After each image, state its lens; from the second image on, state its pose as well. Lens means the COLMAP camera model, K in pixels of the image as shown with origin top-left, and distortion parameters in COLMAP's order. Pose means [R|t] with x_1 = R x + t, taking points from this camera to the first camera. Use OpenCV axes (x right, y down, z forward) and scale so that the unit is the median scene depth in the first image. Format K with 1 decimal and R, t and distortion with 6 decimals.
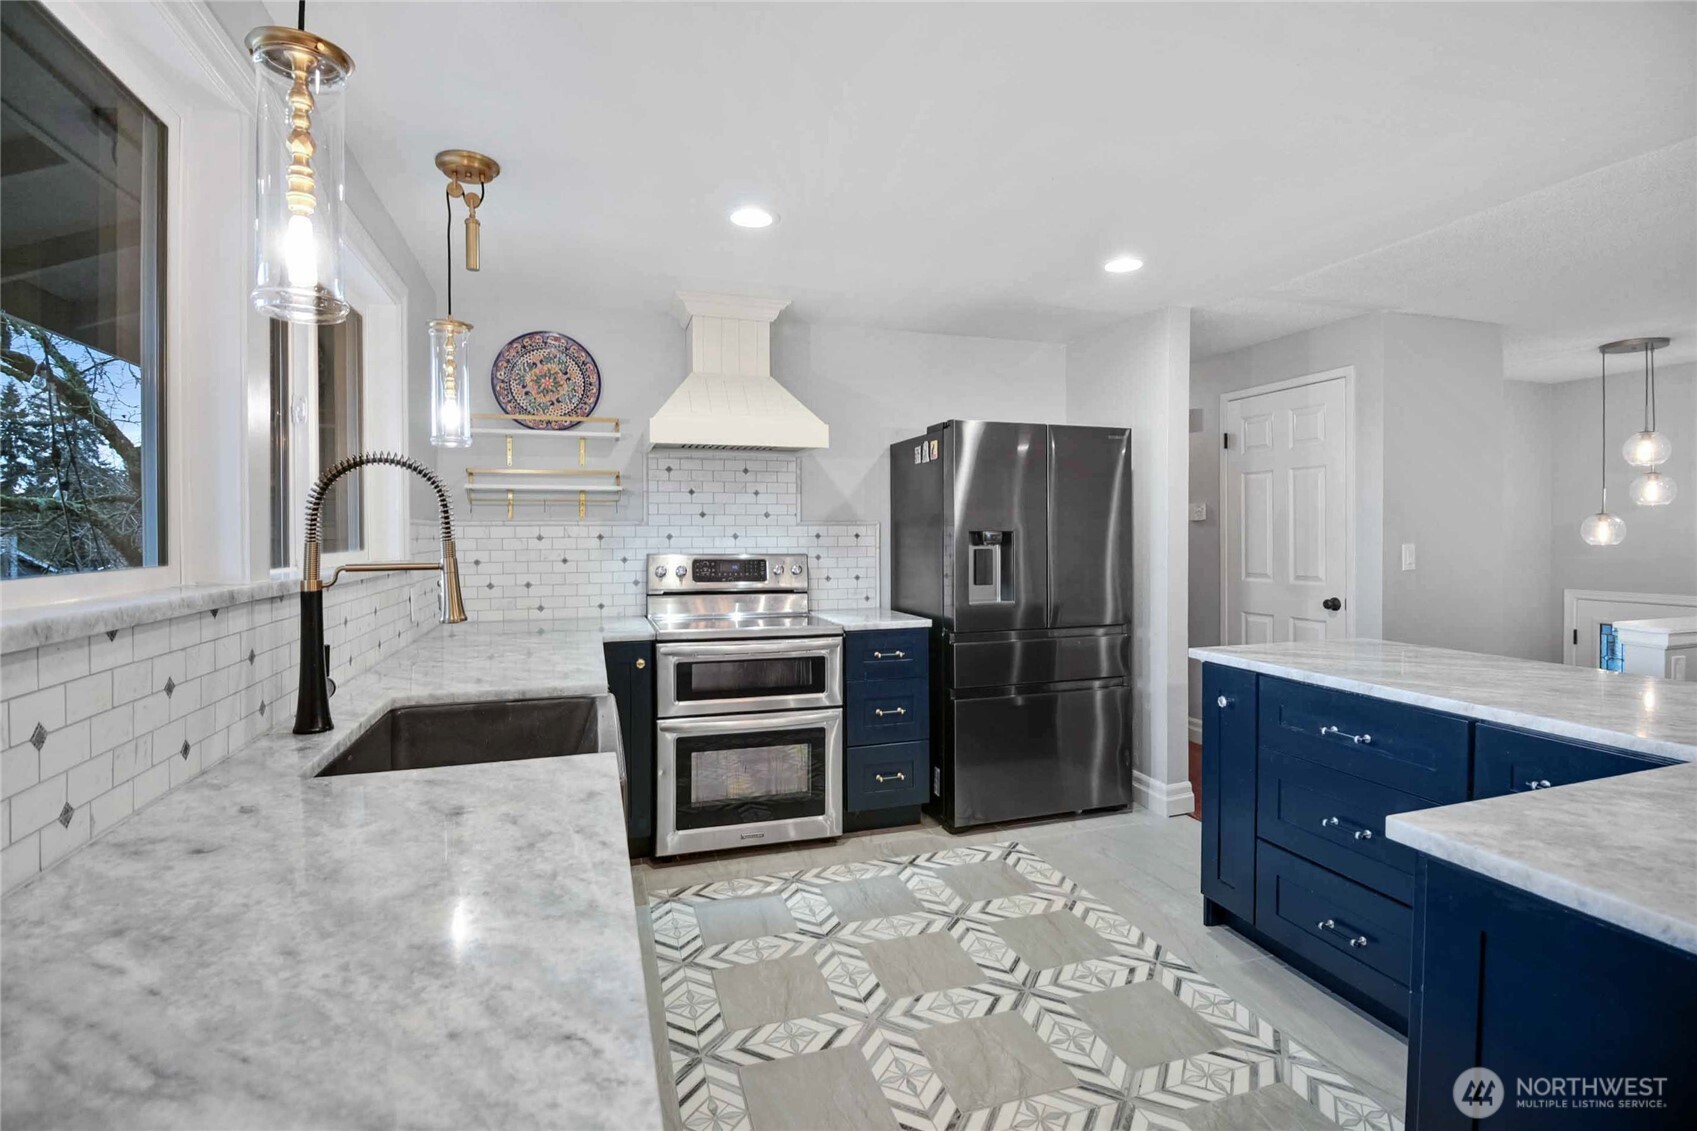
lens RADIAL K [[786.5, 0, 854.2], [0, 786.5, 539.6], [0, 0, 1]] dist [0.000863, -0.010345]
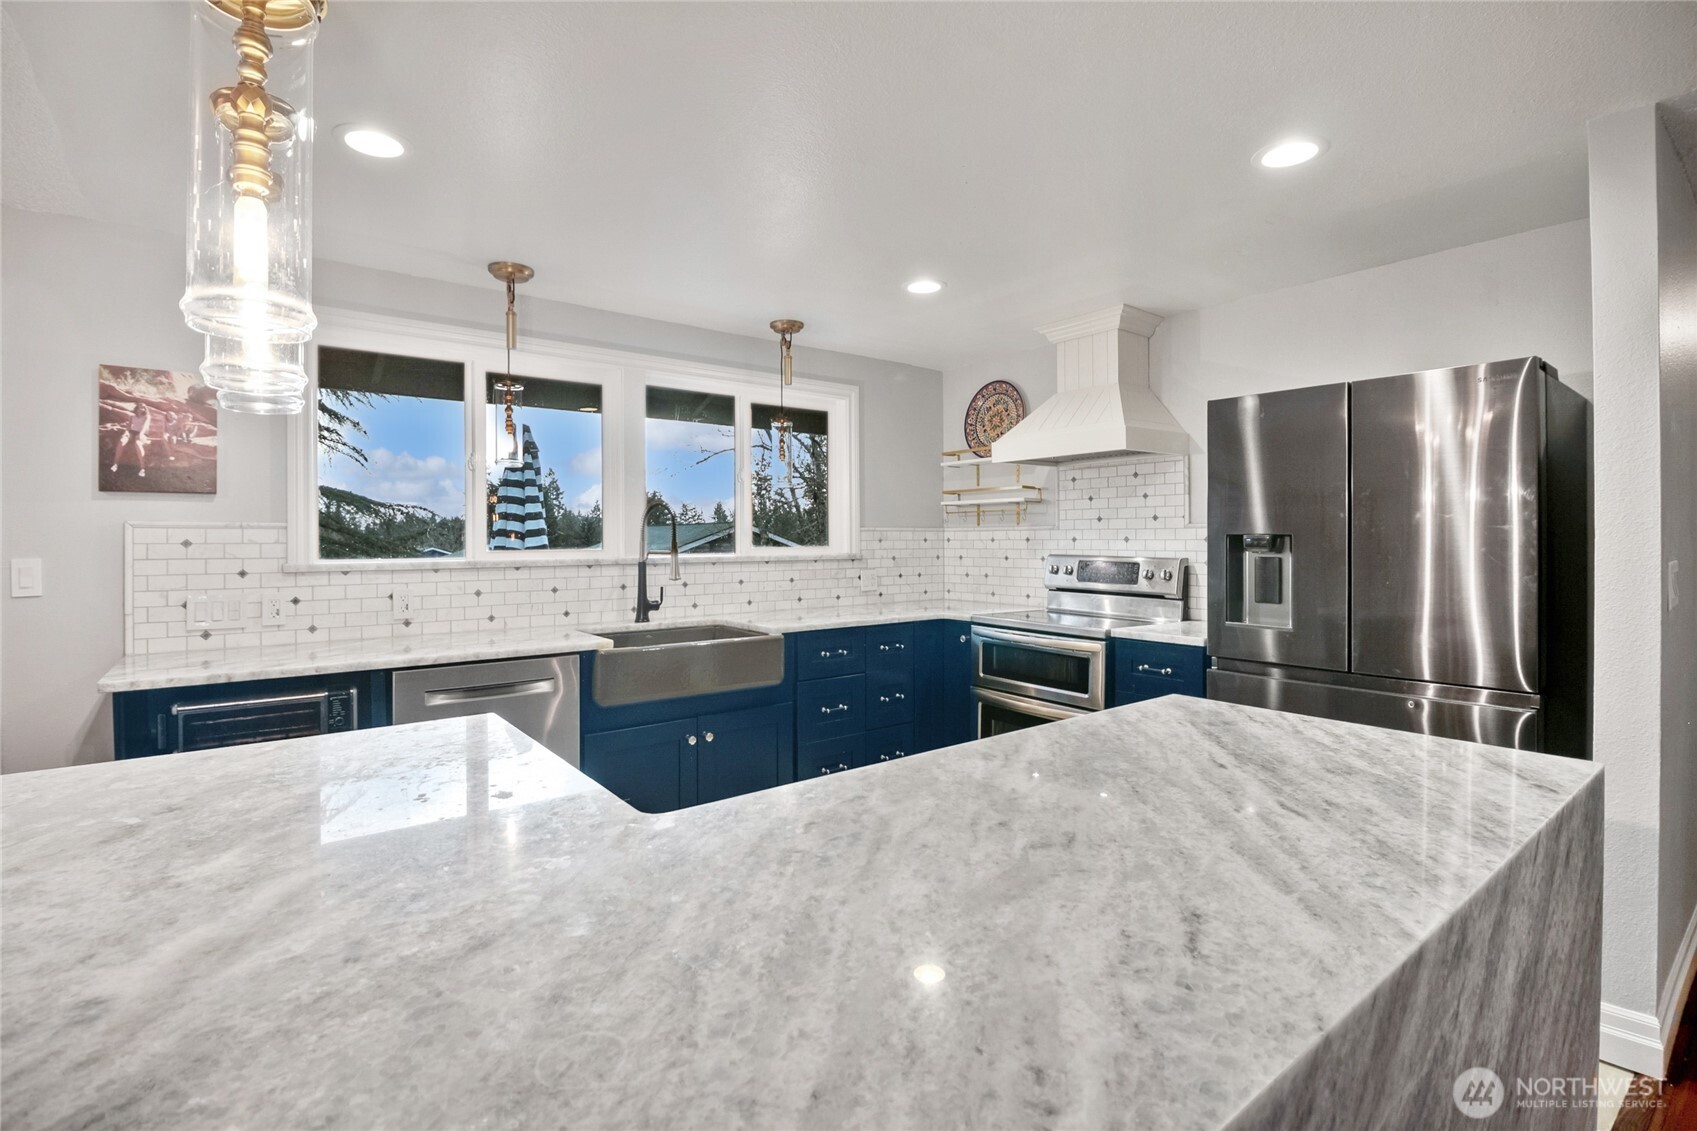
lens RADIAL K [[786.5, 0, 854.2], [0, 786.5, 539.6], [0, 0, 1]] dist [0.000863, -0.010345]
pose [[0.331174, 0.003766, -0.943562, 0.816982], [-0.006296, 0.999979, 0.001781, -0.004062], [0.943549, 0.005351, 0.331191, 0.378986]]
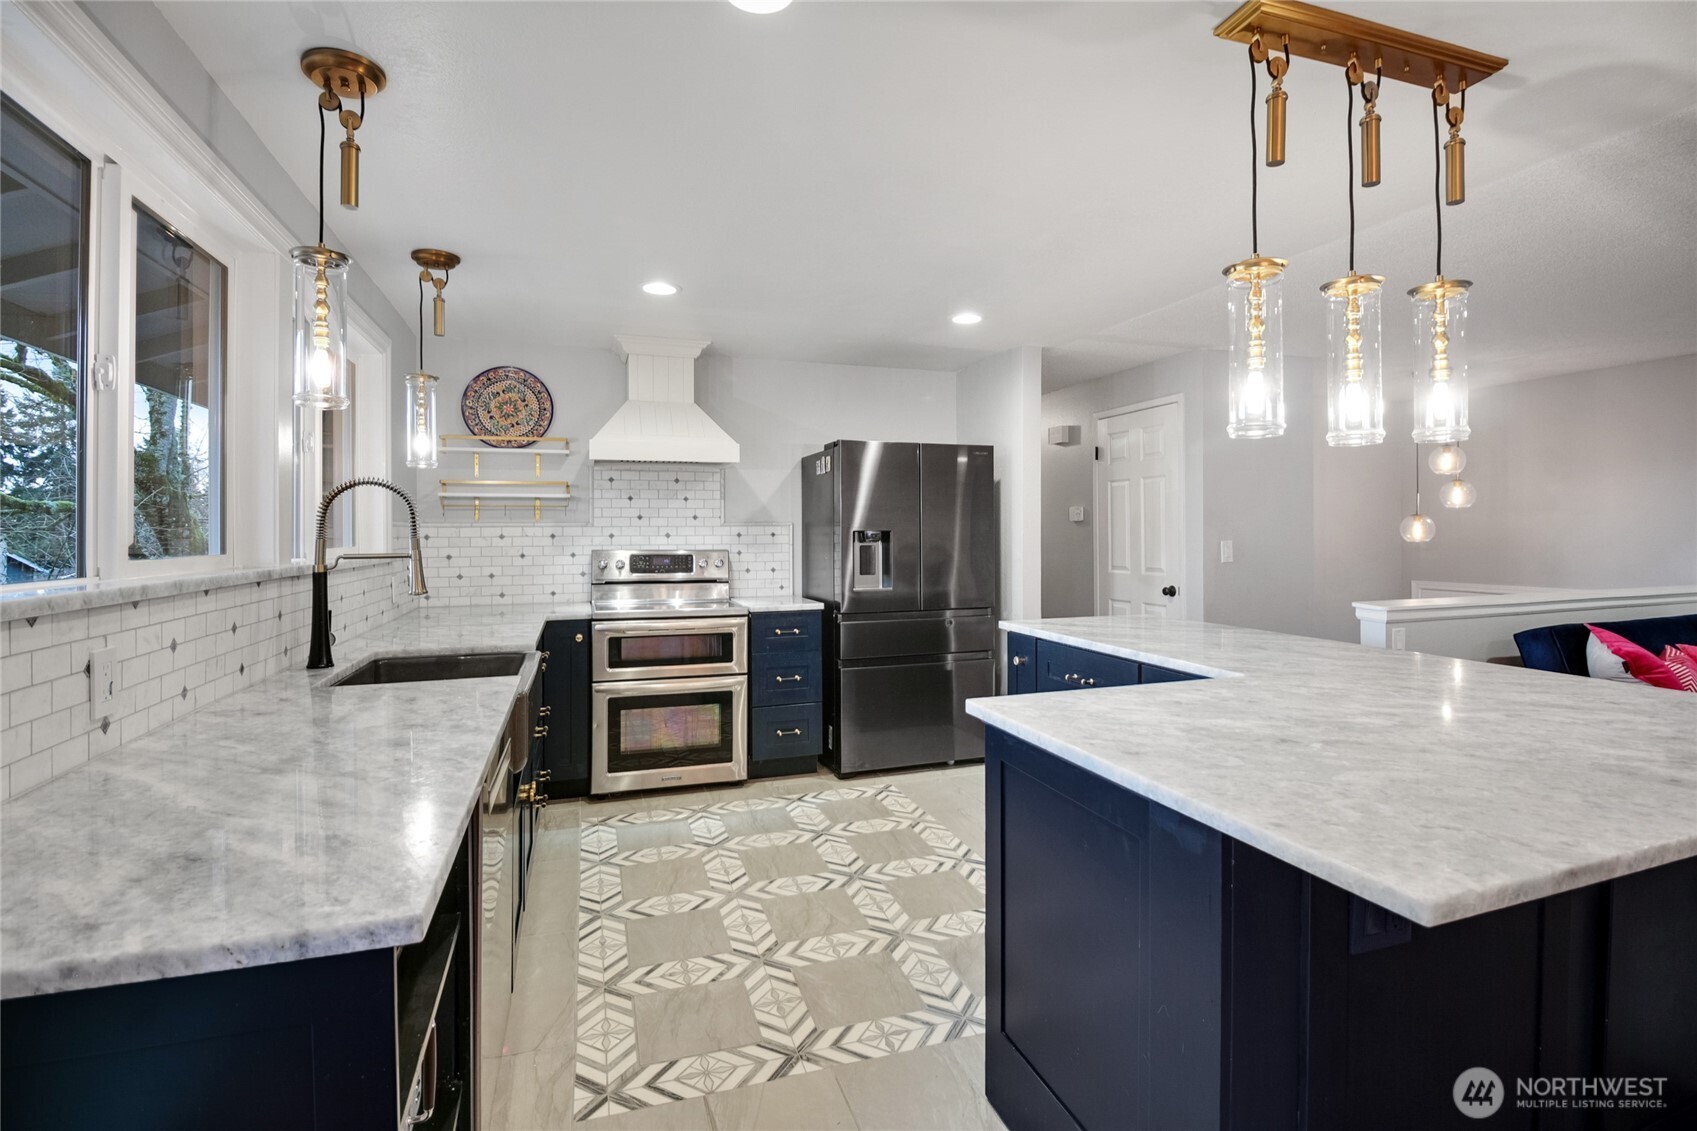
lens RADIAL K [[790.1, 0, 862.3], [0, 790.1, 527.5], [0, 0, 1]] dist [0.000705, -0.009692]
pose [[0.999889, -0.001516, 0.014820, 0.147882], [0.001734, 0.999891, -0.014661, 0.002420], [-0.014796, 0.014685, 0.999783, -0.240677]]
